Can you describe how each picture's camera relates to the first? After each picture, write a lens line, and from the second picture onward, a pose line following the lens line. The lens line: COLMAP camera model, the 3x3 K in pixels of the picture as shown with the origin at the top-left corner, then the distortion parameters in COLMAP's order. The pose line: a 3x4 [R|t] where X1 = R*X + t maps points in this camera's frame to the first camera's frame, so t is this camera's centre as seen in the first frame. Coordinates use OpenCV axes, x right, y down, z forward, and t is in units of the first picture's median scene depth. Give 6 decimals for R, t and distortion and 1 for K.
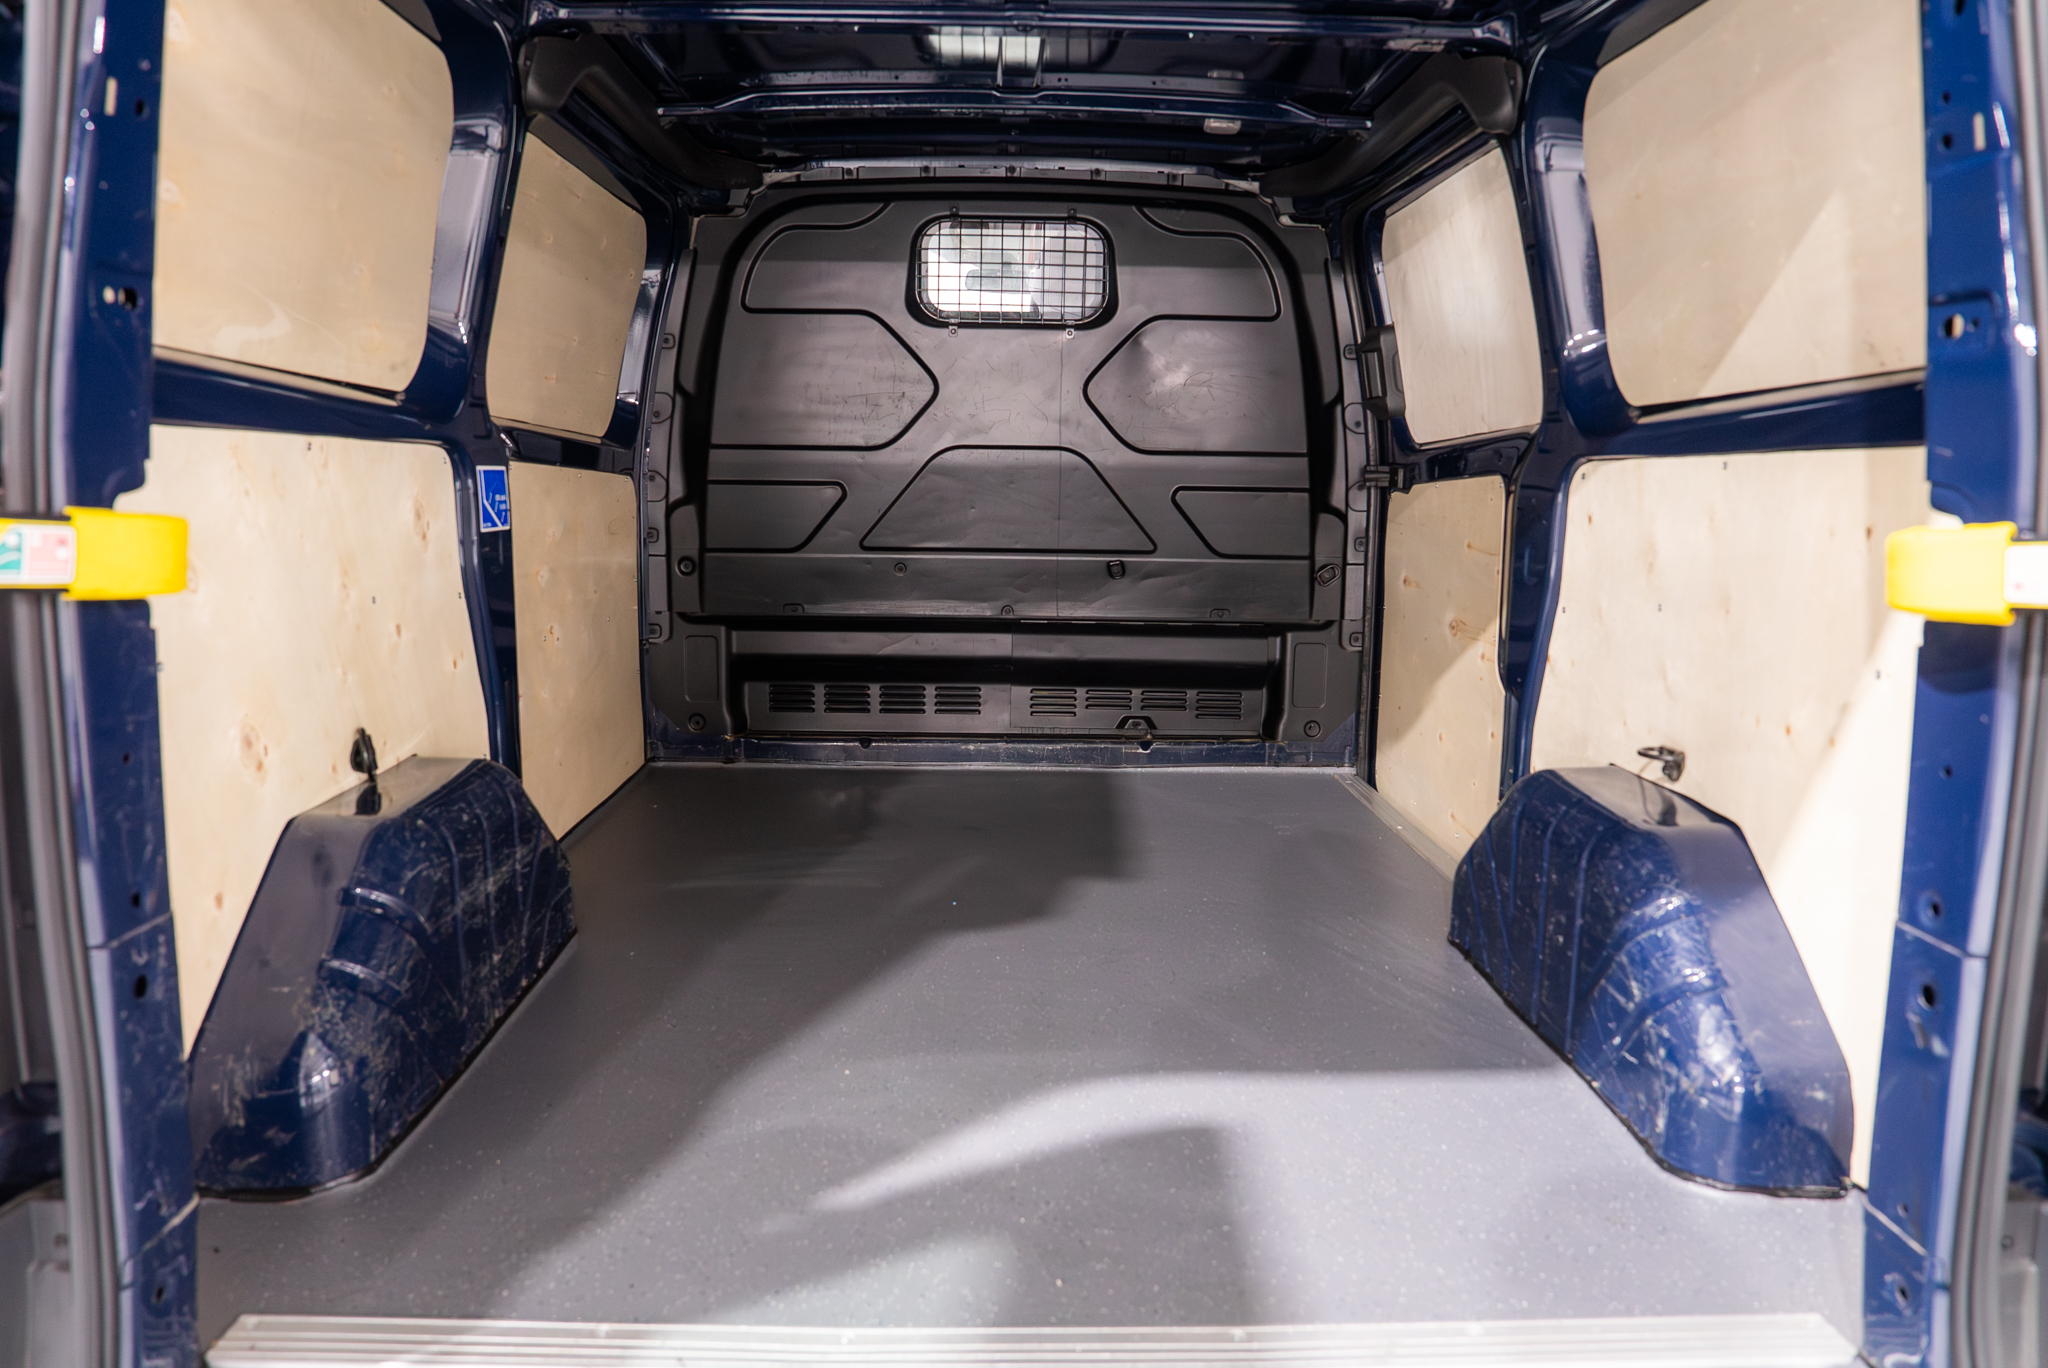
lens RADIAL K [[1451.7, 0, 1024.0], [0, 1451.7, 684.0], [0, 0, 1]] dist [-0.101042, -0.000054]
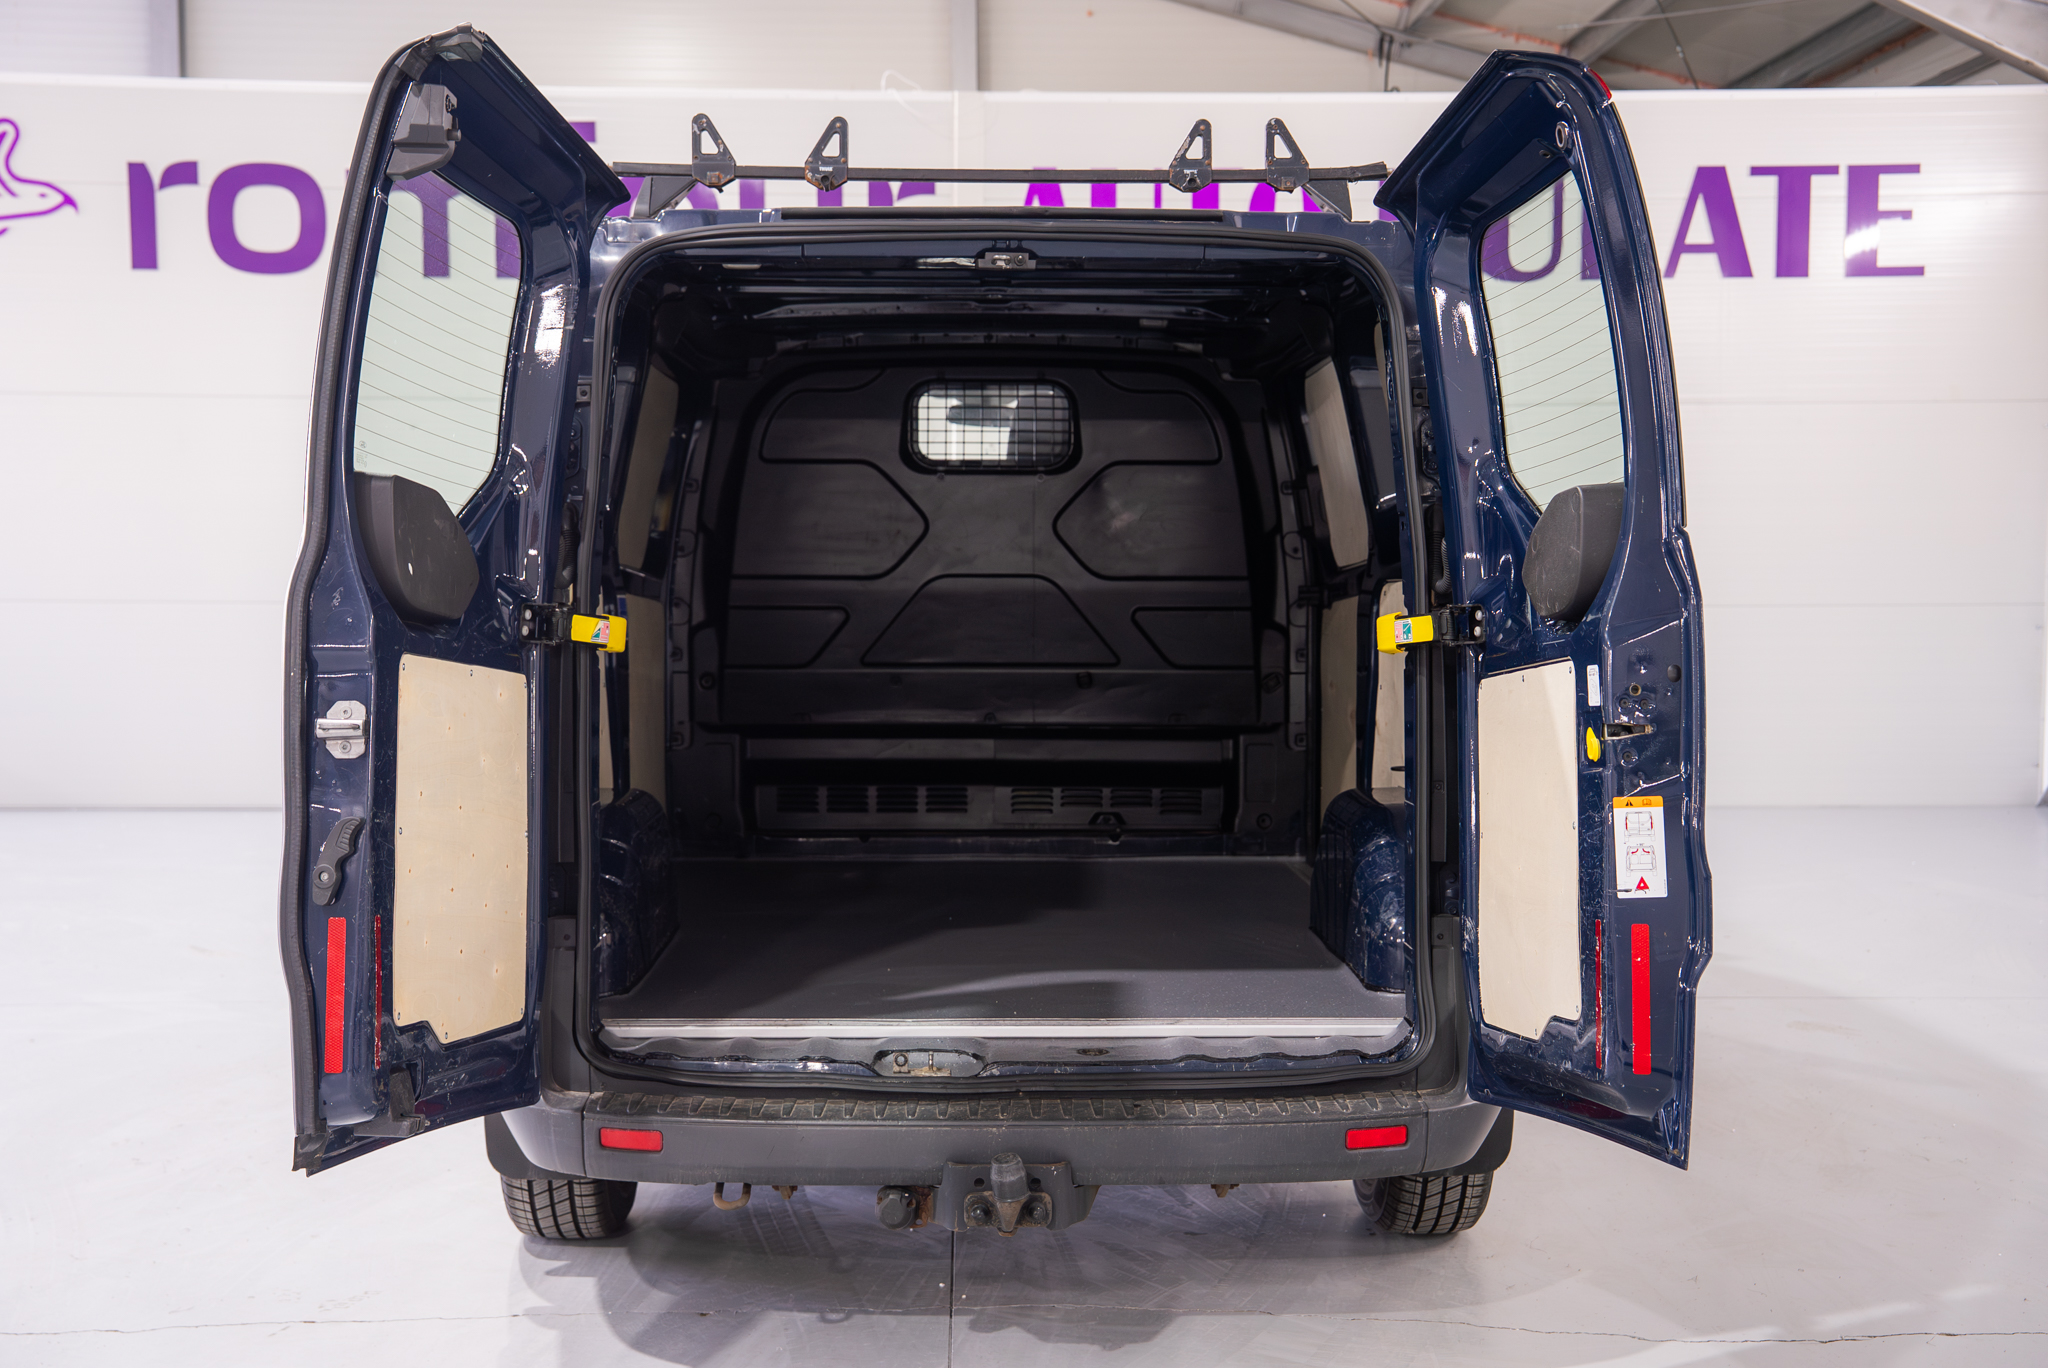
lens RADIAL K [[2420.2, 0, 1037.8], [0, 2420.2, 686.7], [0, 0, 1]] dist [0.091121, 0.031108]
pose [[0.999921, -0.011904, 0.004136, 0.018759], [0.012279, 0.994138, -0.107419, 0.131726], [-0.002833, 0.107462, 0.994205, -0.904878]]
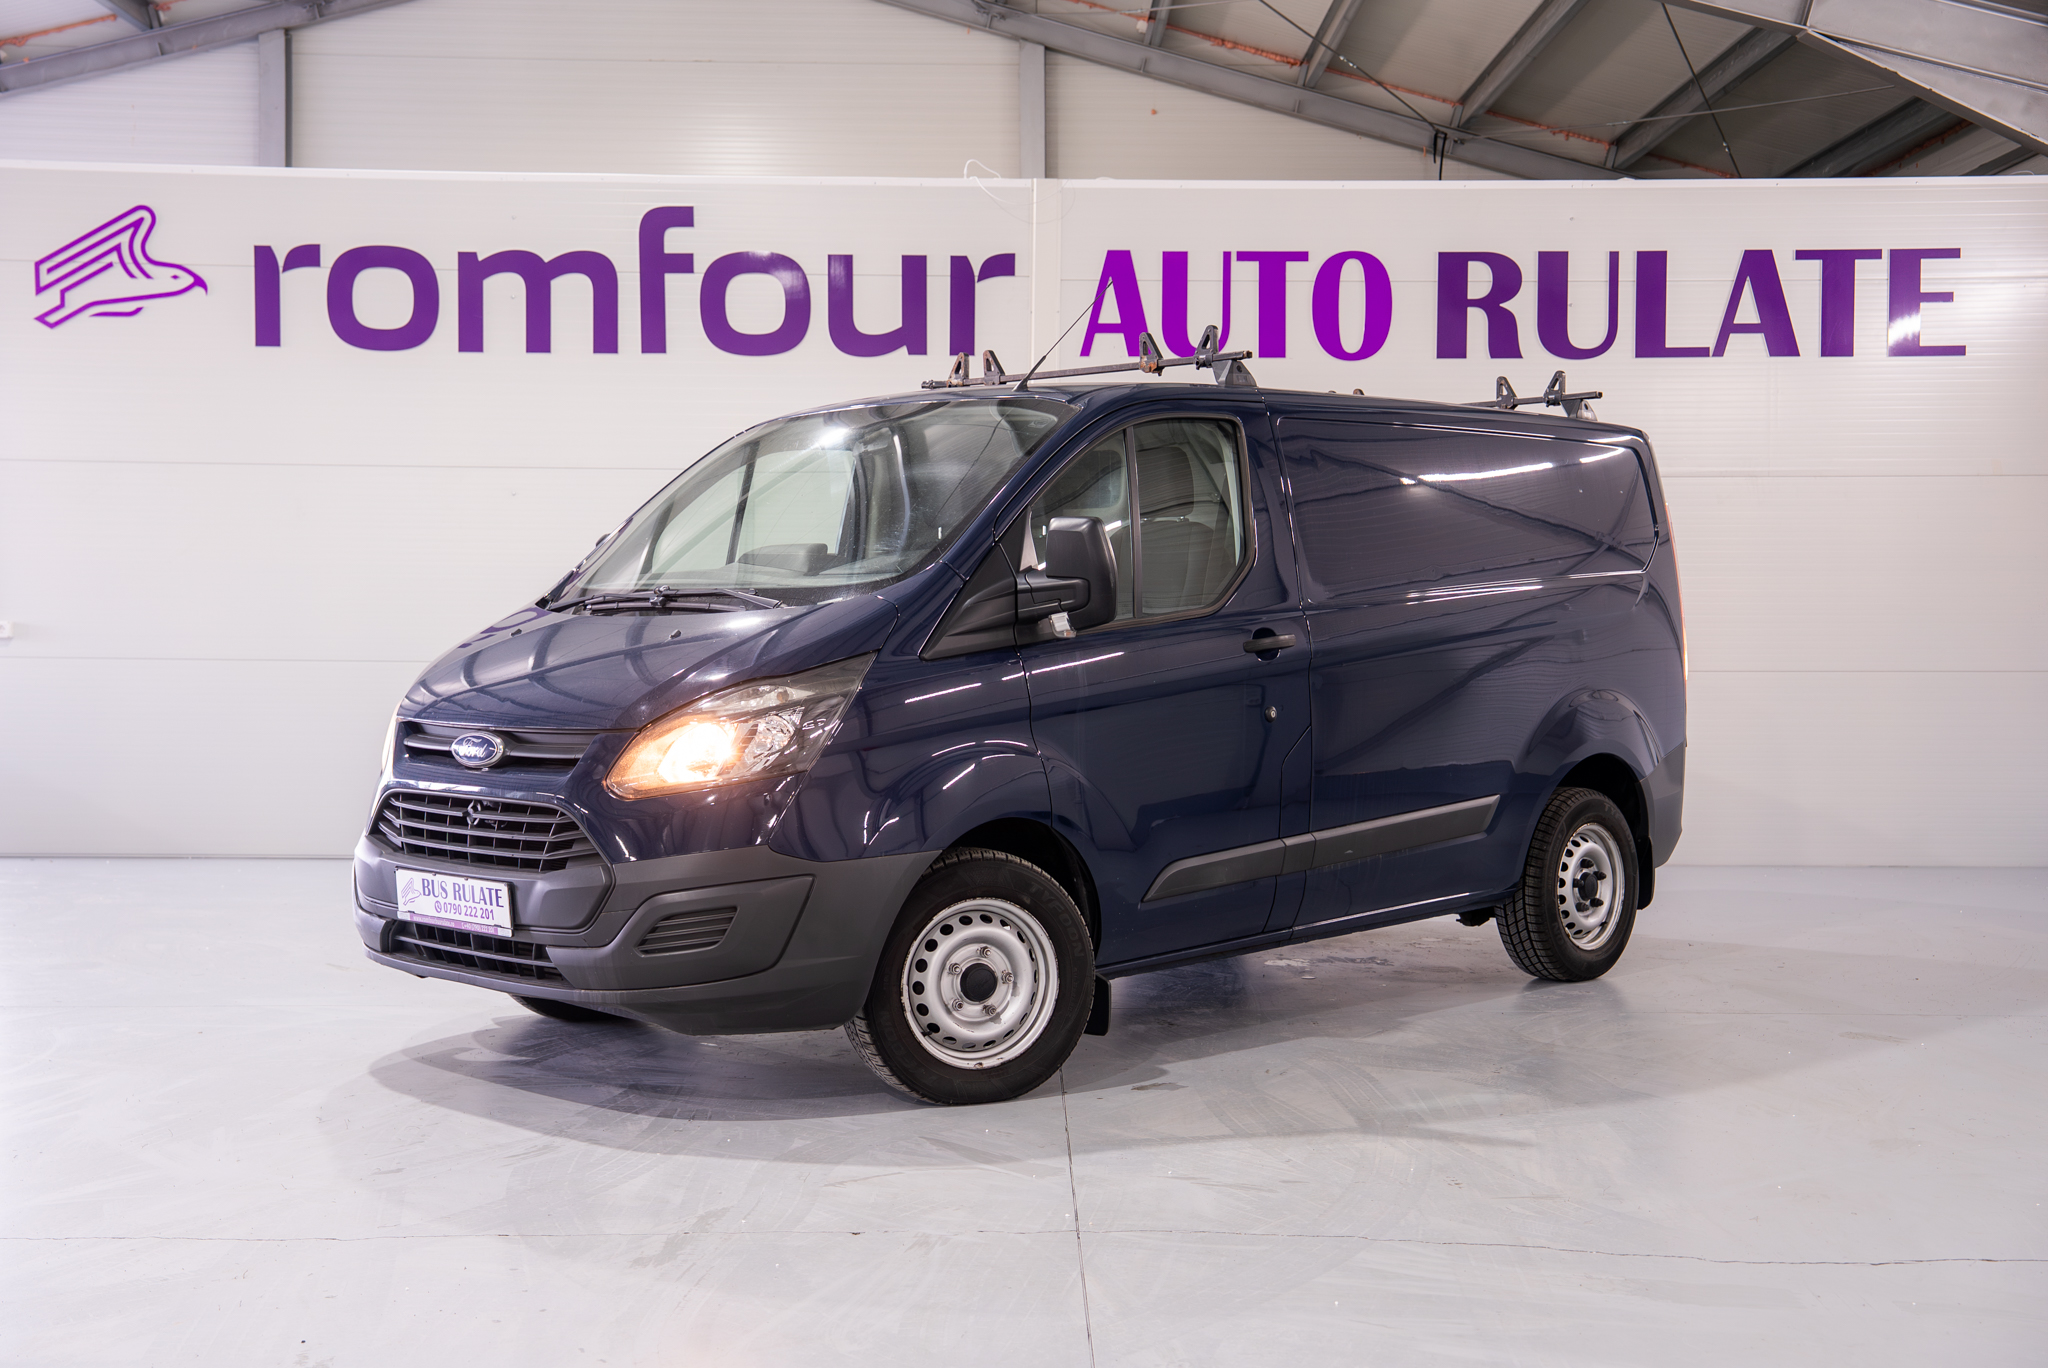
lens RADIAL K [[2420.2, 0, 1037.8], [0, 2420.2, 686.7], [0, 0, 1]] dist [0.091121, 0.031108]
pose [[0.999890, -0.006922, -0.013095, -0.049605], [0.004878, 0.988651, -0.150154, 0.257264], [0.013985, 0.150073, 0.988576, -1.102483]]
